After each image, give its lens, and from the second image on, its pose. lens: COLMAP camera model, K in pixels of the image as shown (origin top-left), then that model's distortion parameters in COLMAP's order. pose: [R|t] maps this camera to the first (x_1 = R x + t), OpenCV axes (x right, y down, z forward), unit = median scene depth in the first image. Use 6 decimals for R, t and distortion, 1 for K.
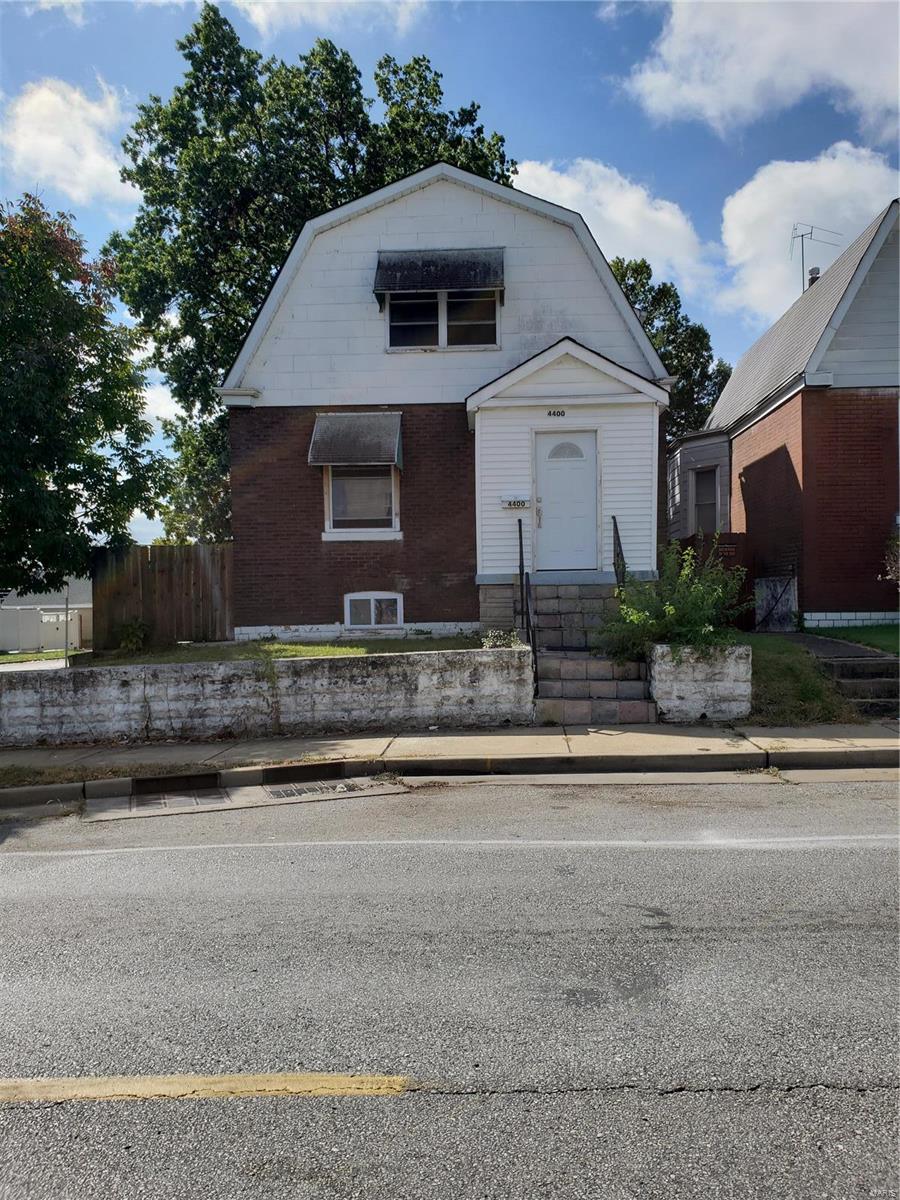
lens RADIAL K [[899.6, 0, 450.0], [0, 899.6, 600.0], [0, 0, 1]] dist [-0.000417, -0.000494]
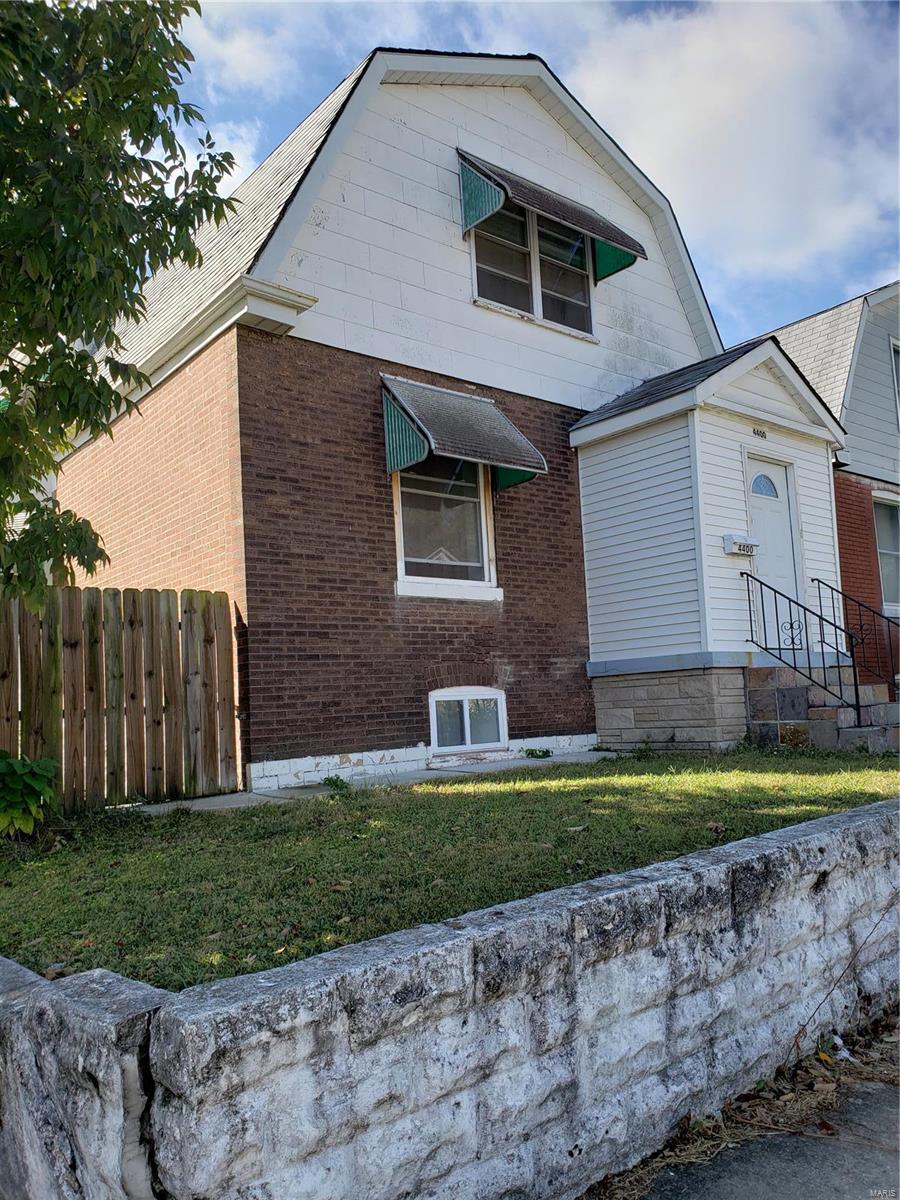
lens RADIAL K [[936.5, 0, 450.0], [0, 936.5, 600.0], [0, 0, 1]] dist [0.017353, 0.006269]
pose [[0.740656, 0.060516, 0.669153, -0.504612], [0.044732, 0.989284, -0.138979, 0.018601], [-0.670393, 0.132868, 0.730013, 0.558898]]
